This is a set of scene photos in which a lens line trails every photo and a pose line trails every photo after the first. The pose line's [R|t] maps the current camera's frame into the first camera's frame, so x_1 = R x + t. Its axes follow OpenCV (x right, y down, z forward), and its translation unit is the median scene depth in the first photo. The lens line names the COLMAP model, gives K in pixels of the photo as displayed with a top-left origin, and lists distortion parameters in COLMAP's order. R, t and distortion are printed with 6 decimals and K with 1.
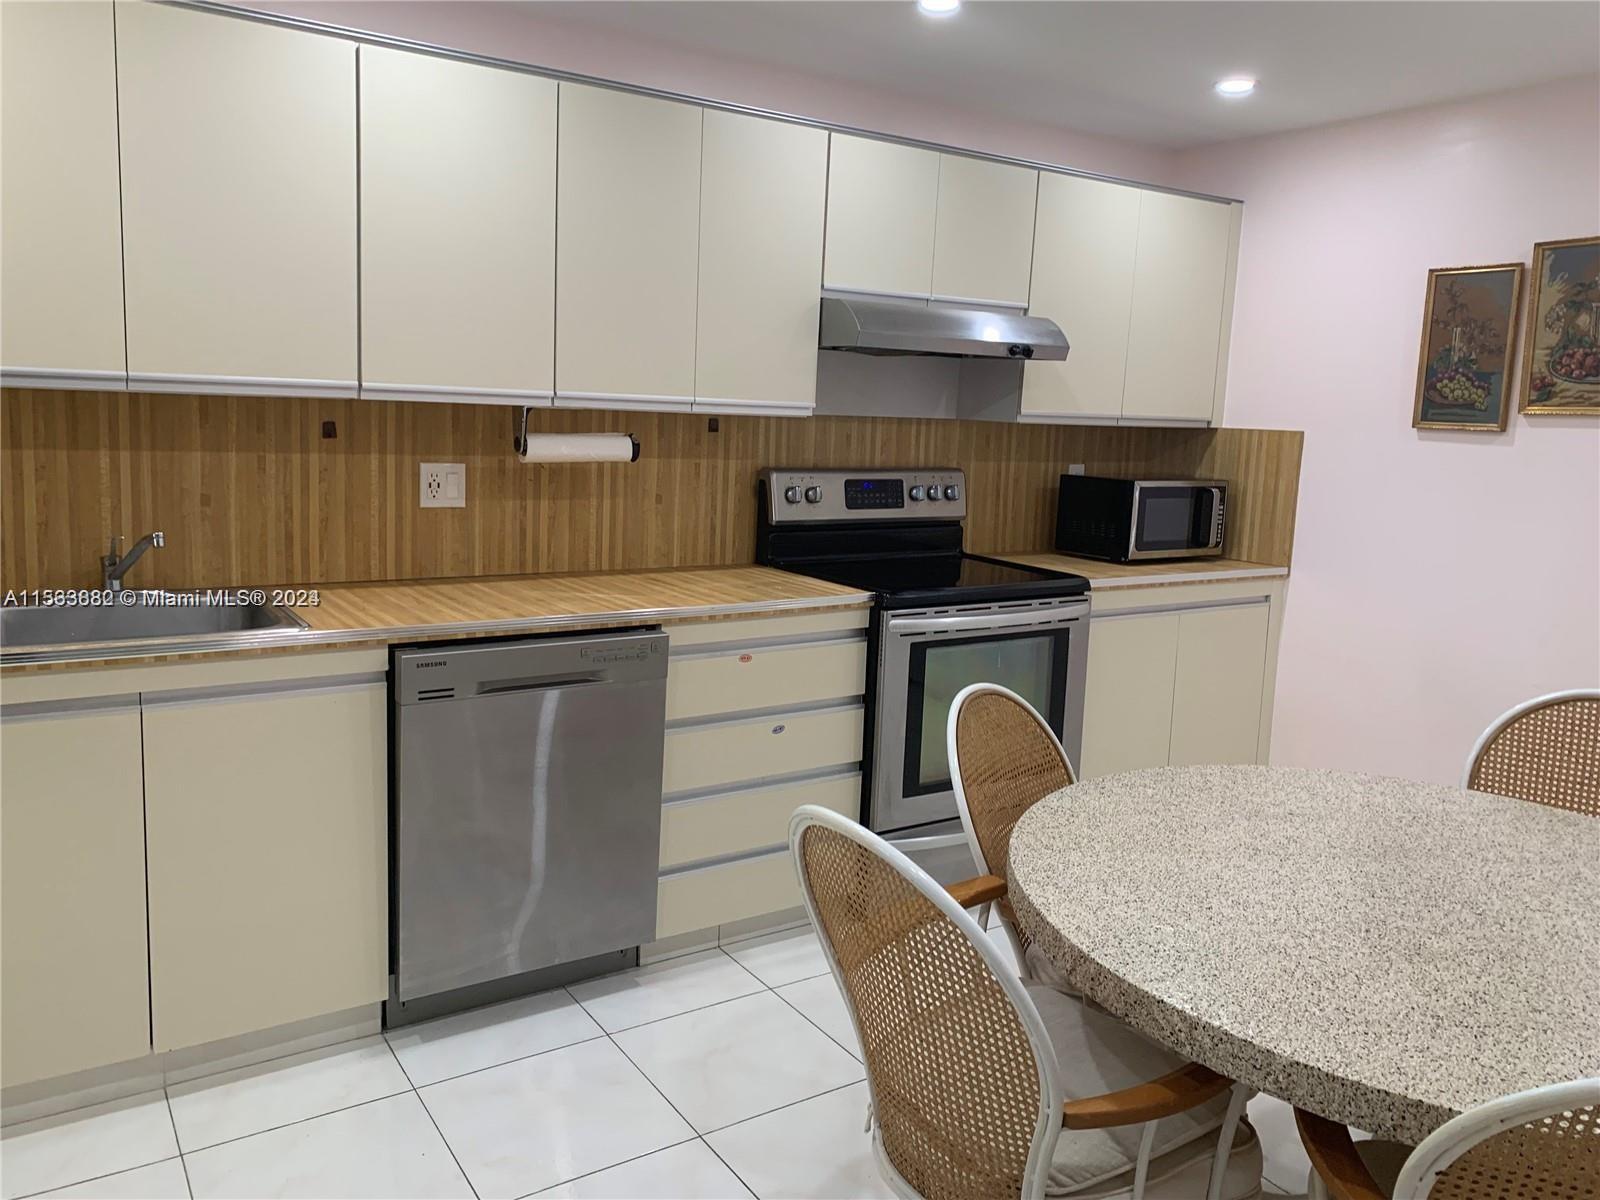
lens RADIAL K [[1207.7, 0, 797.3], [0, 1207.7, 550.0], [0, 0, 1]] dist [0.048343, 0.000151]
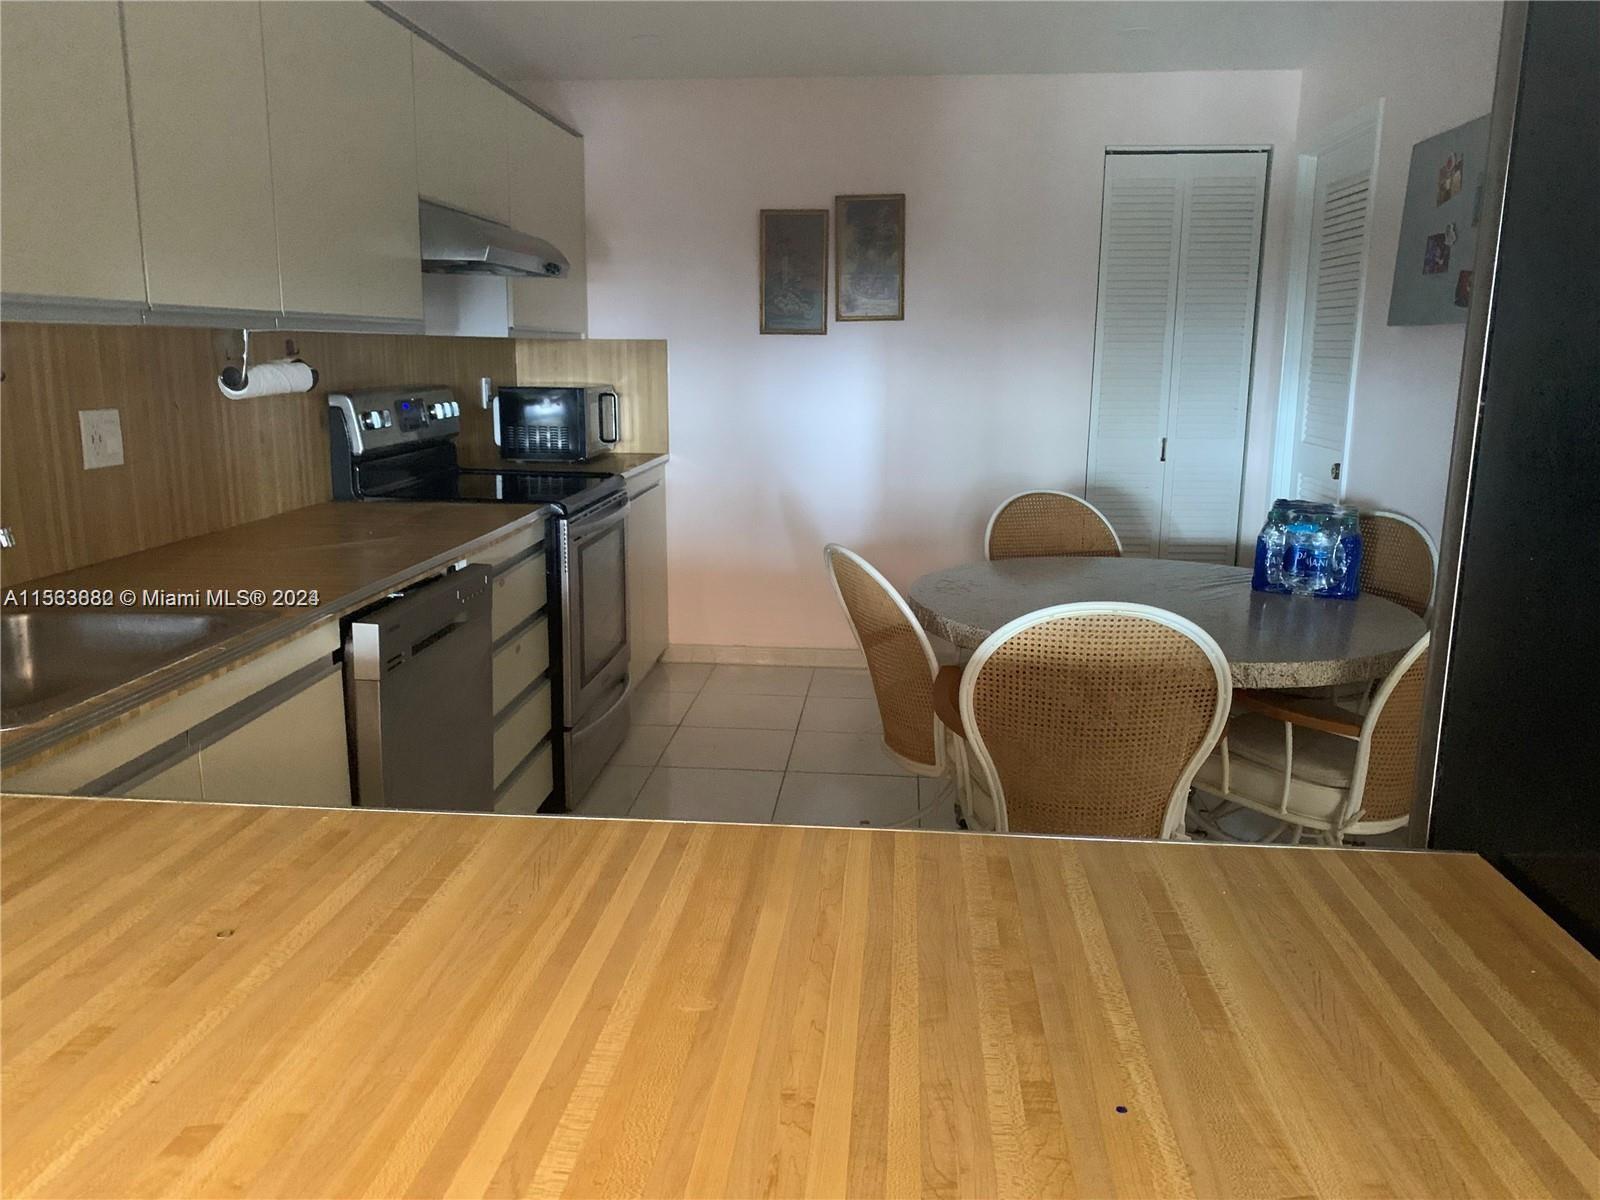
lens RADIAL K [[1214.1, 0, 771.1], [0, 1214.1, 603.5], [0, 0, 1]] dist [0.058197, -0.078899]
pose [[0.638177, -0.192965, 0.745315, -0.600992], [0.116518, 0.981137, 0.154252, -0.020802], [-0.761022, -0.011597, 0.648623, 0.173856]]
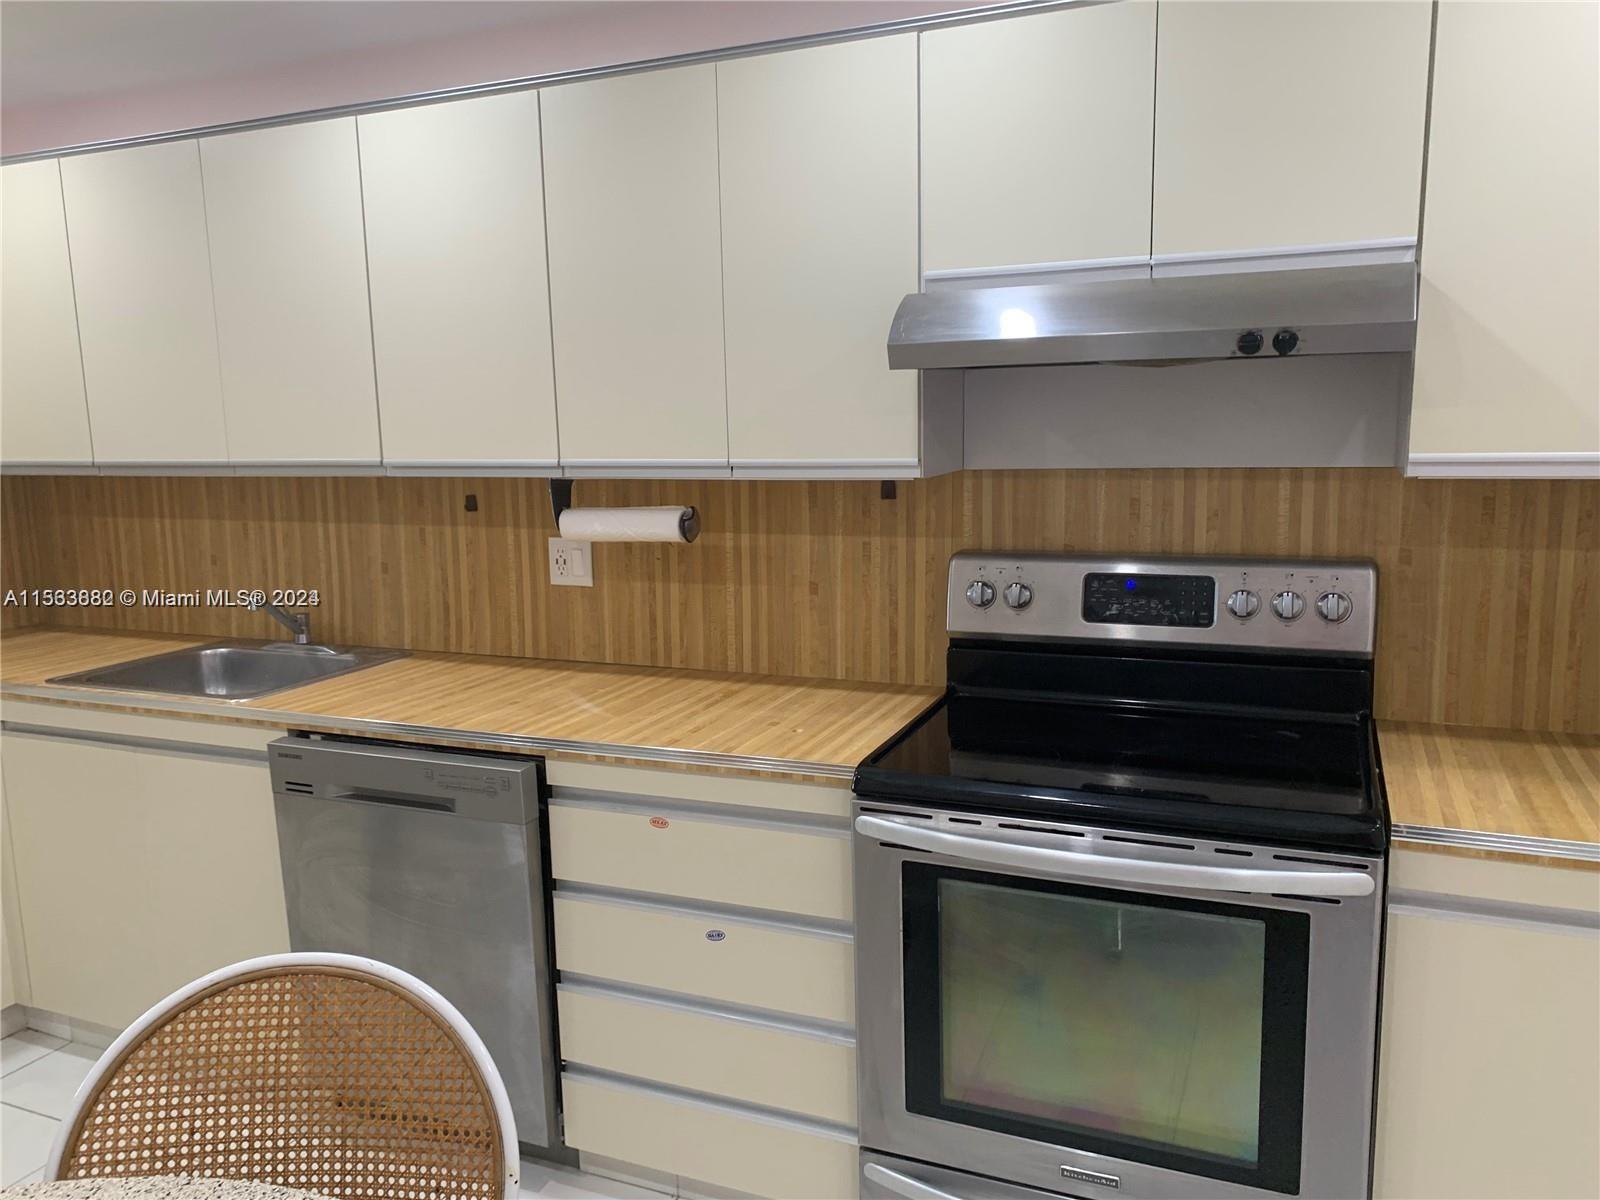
lens RADIAL K [[1214.1, 0, 771.1], [0, 1214.1, 603.5], [0, 0, 1]] dist [0.058197, -0.078899]
pose [[0.545741, 0.075759, -0.834522, 0.545410], [-0.059008, 0.996907, 0.051912, -0.076281], [0.835873, 0.020913, 0.548524, 0.604900]]
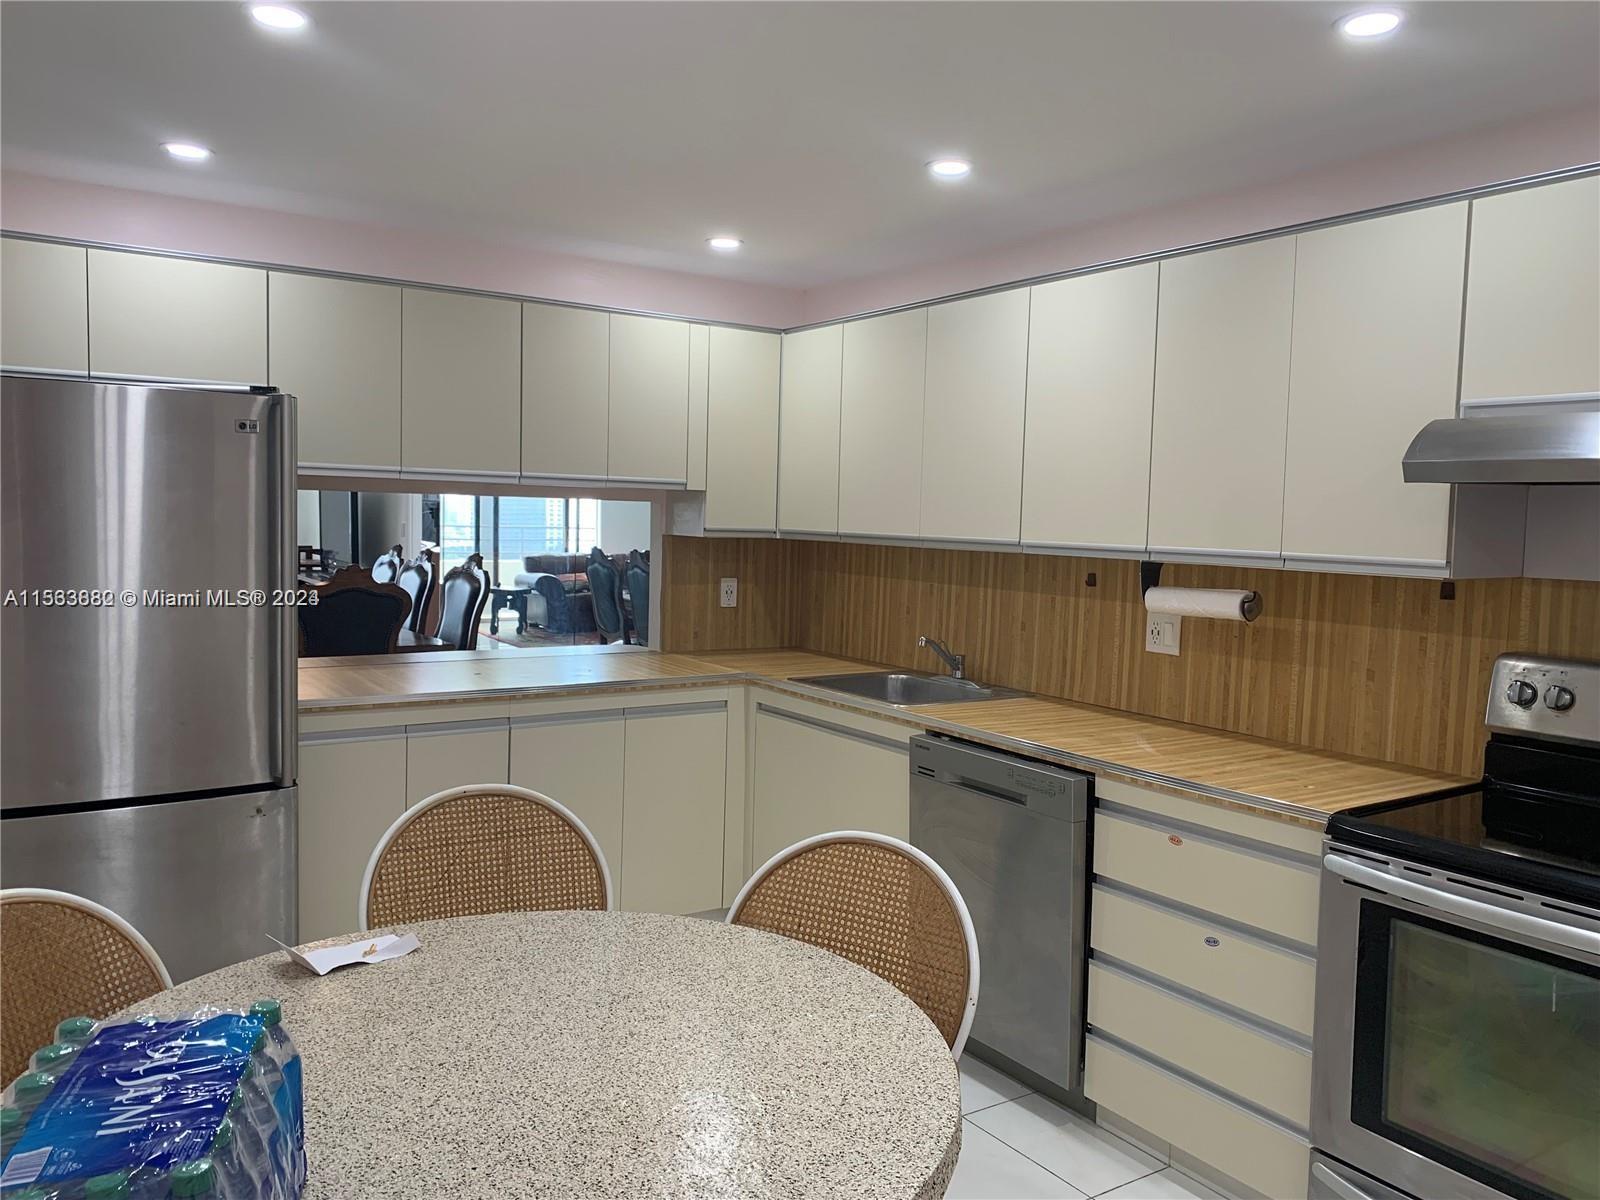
lens RADIAL K [[1204.8, 0, 800.0], [0, 1204.8, 600.0], [0, 0, 1]] dist [0.112154, -0.224393]
pose [[0.006510, 0.030070, -0.999527, 0.782487], [-0.148200, 0.988539, 0.028774, -0.064054], [0.988936, 0.147943, 0.010892, 0.639253]]
